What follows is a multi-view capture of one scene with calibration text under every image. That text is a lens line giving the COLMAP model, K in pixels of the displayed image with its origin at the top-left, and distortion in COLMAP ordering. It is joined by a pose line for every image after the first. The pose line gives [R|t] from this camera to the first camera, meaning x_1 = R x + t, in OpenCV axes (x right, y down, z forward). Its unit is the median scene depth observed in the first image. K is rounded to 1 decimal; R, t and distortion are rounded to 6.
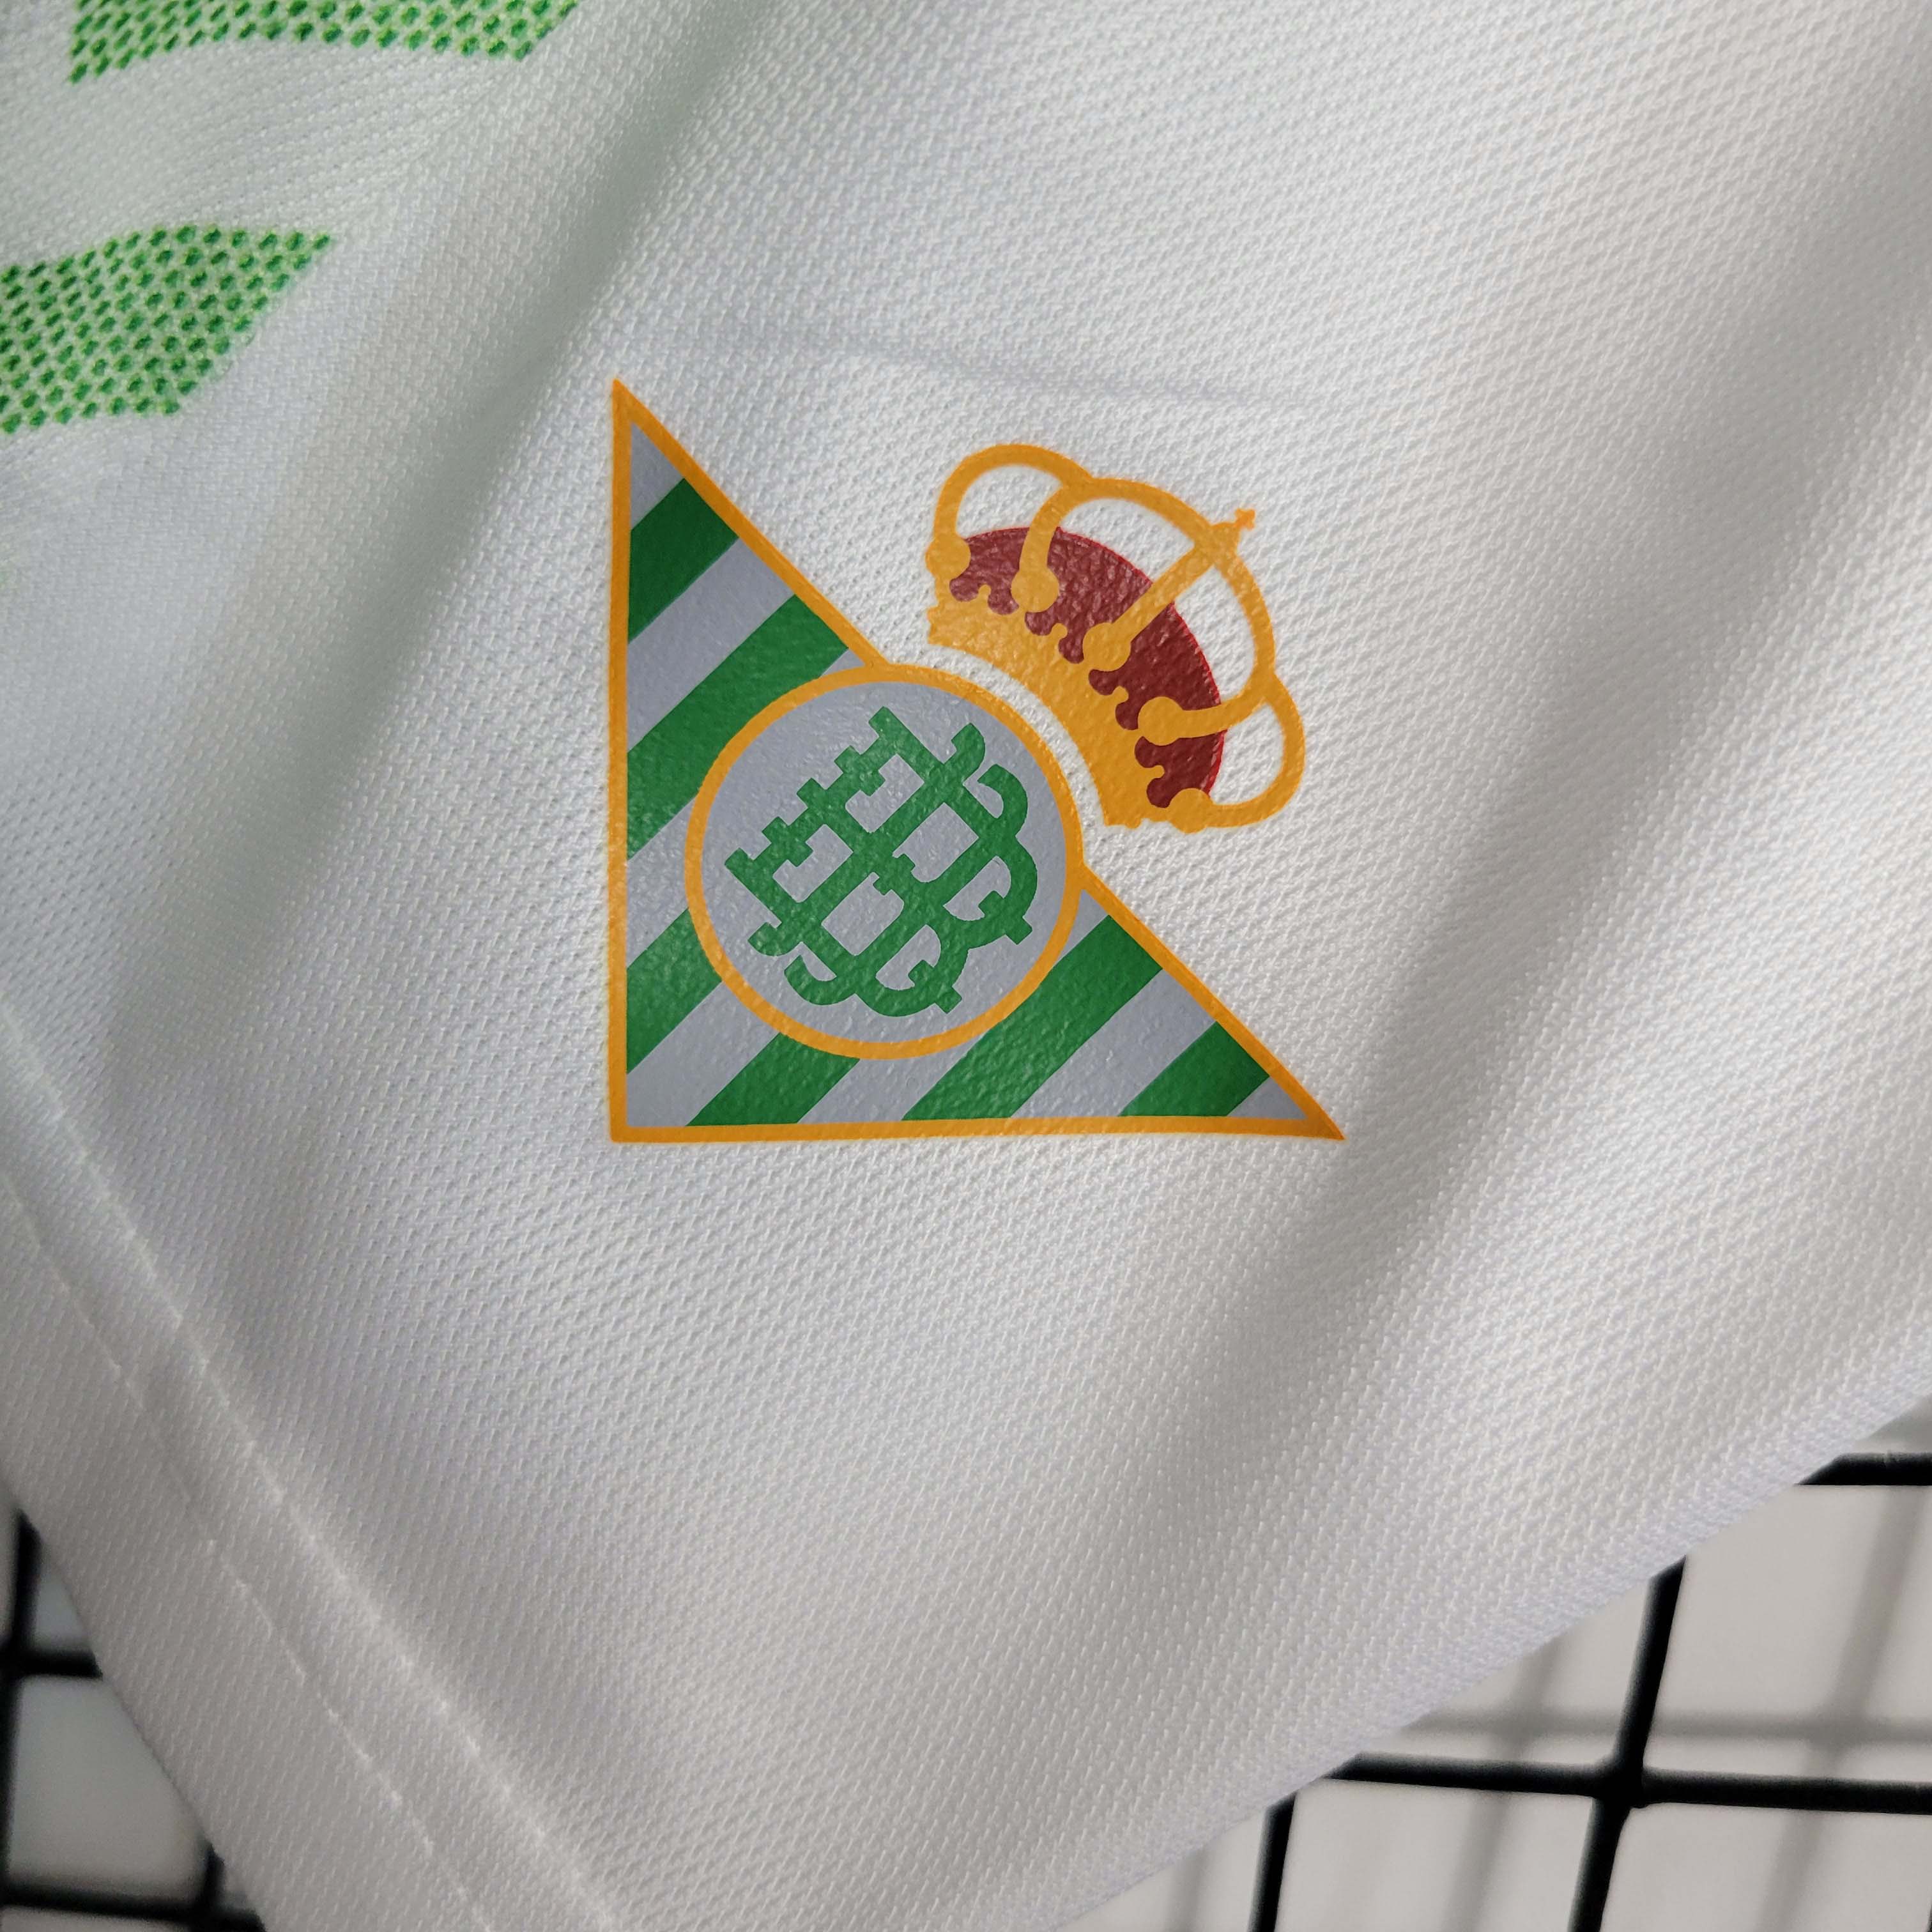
lens RADIAL K [[2013.2, 0, 971.8], [0, 2013.2, 962.7], [0, 0, 1]] dist [-0.048423, -0.005803]
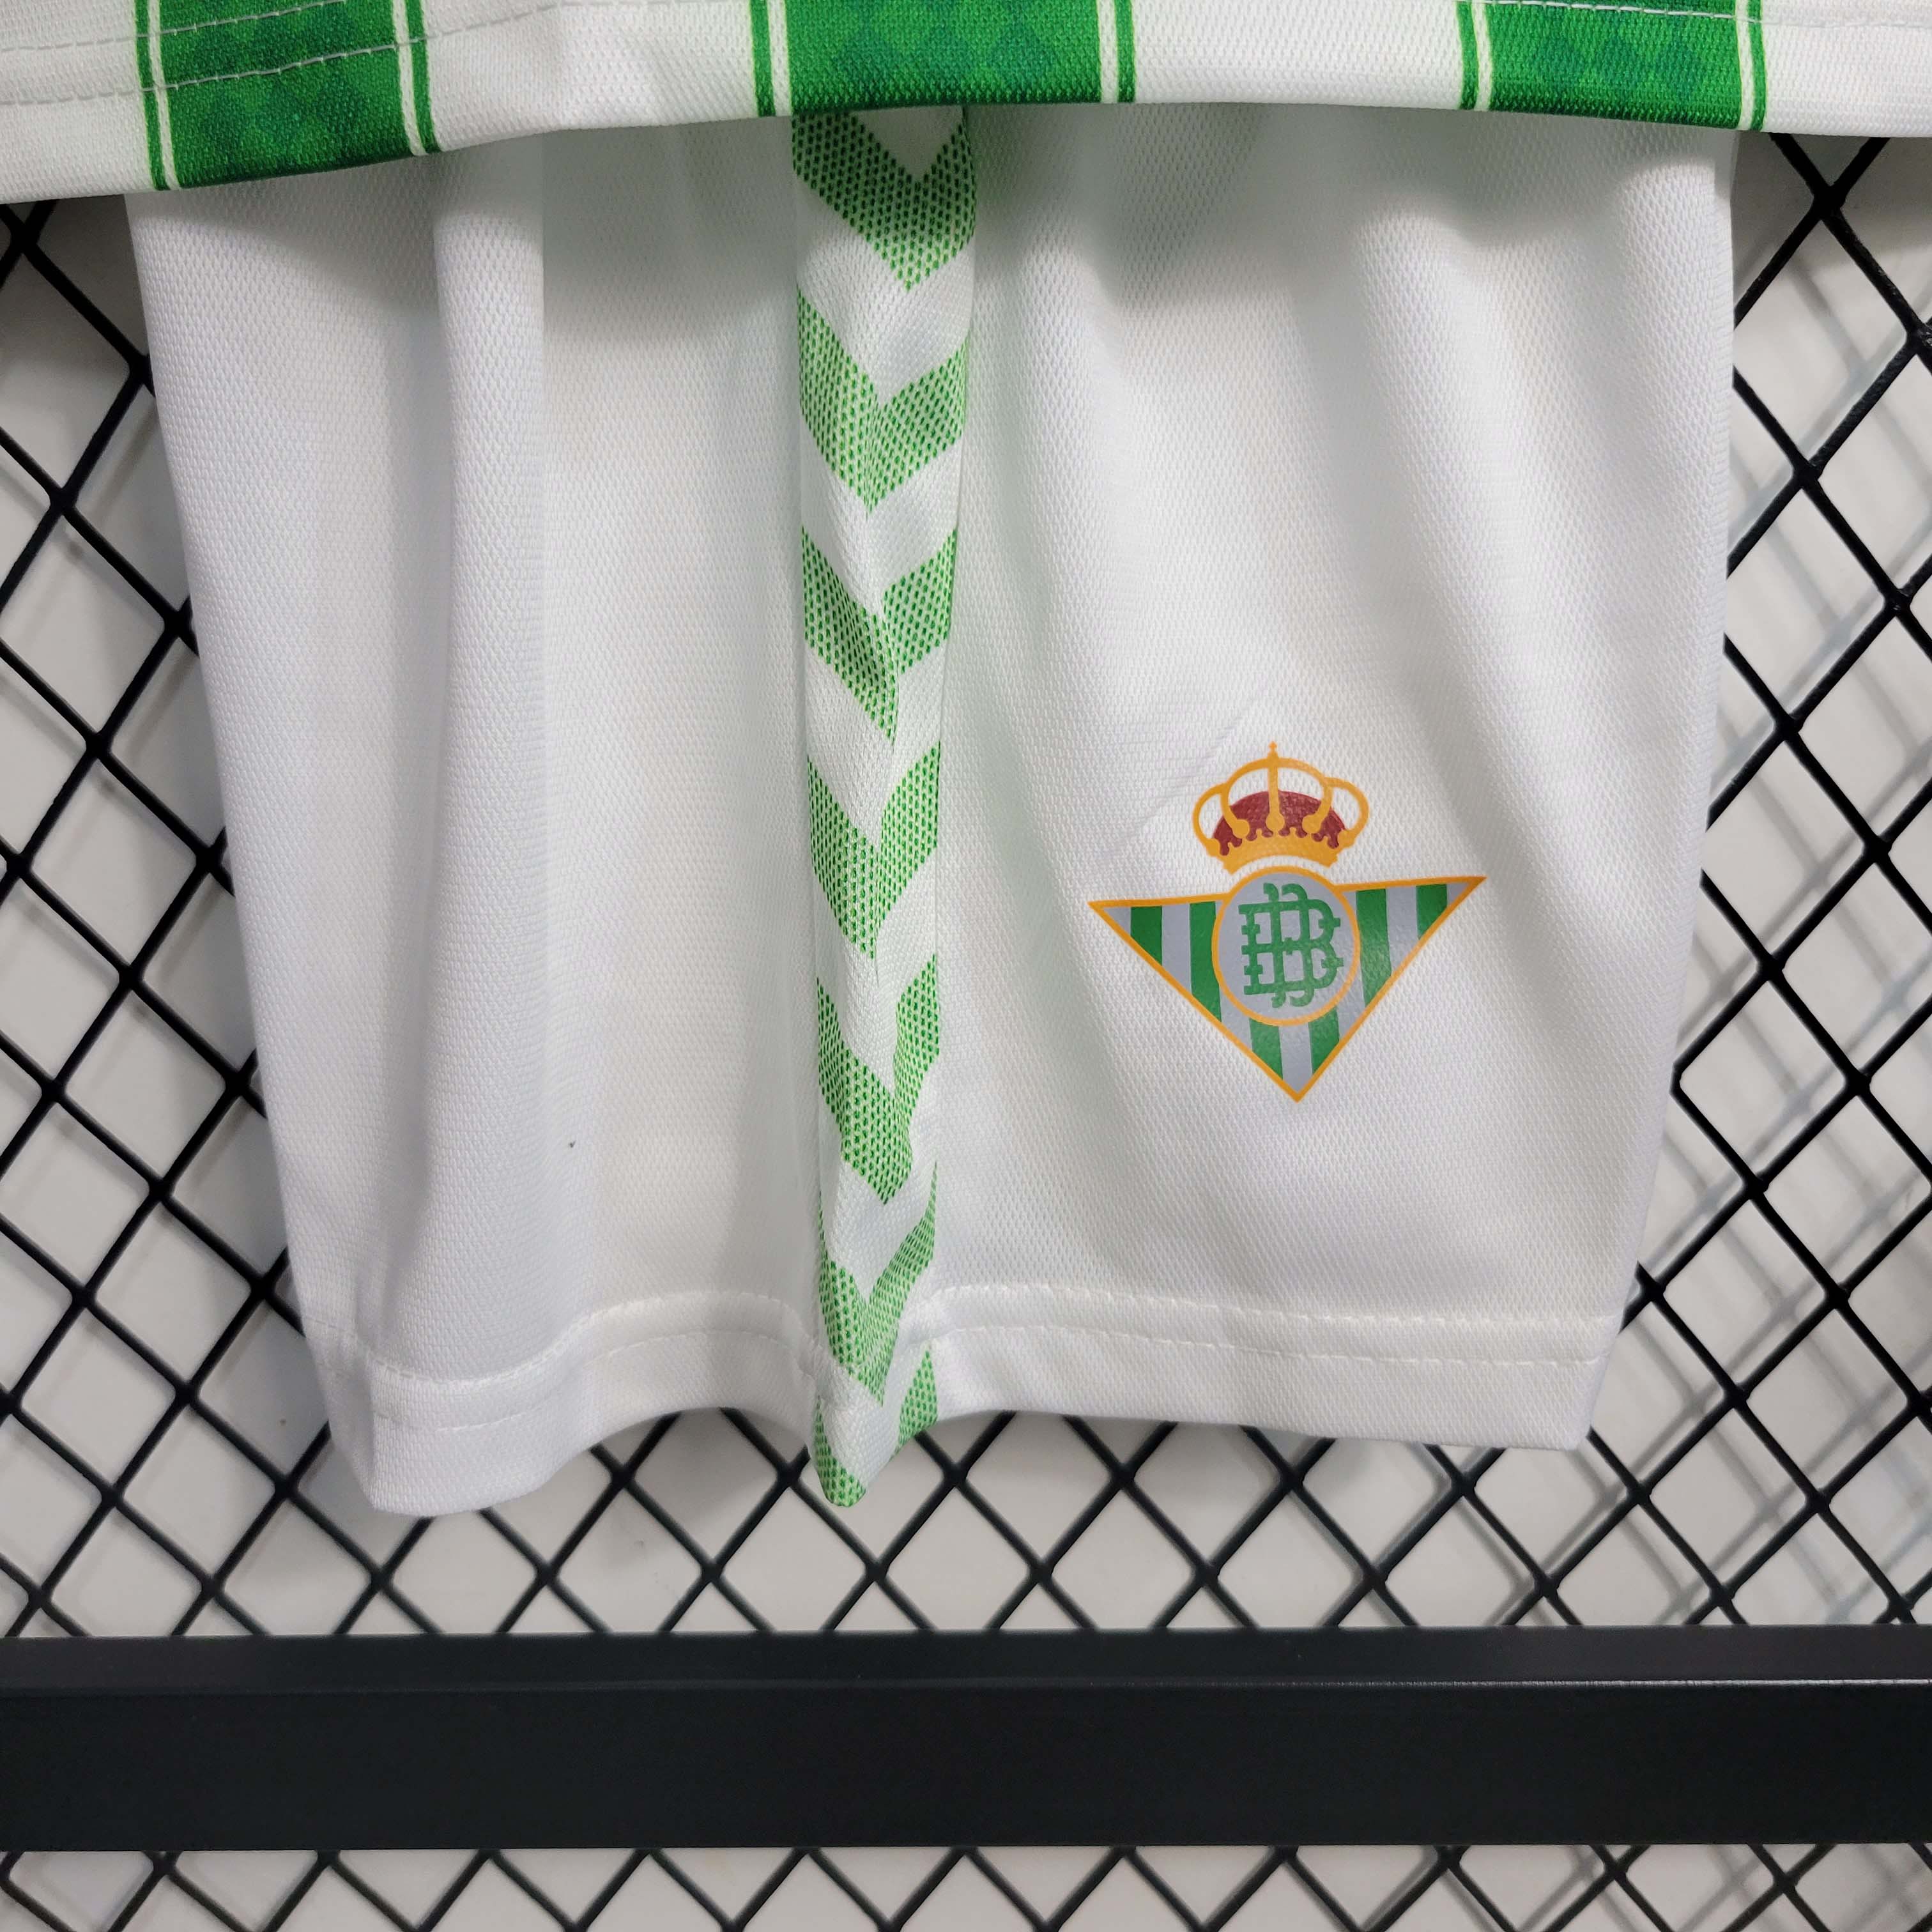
lens RADIAL K [[1922.3, 0, 966.0], [0, 1922.3, 966.0], [0, 0, 1]] dist [-0.018047, 0.008037]
pose [[0.646103, -0.762516, 0.033454, -0.395396], [0.762588, 0.646748, 0.013303, -0.364752], [-0.031780, 0.016916, 0.999352, -1.358762]]
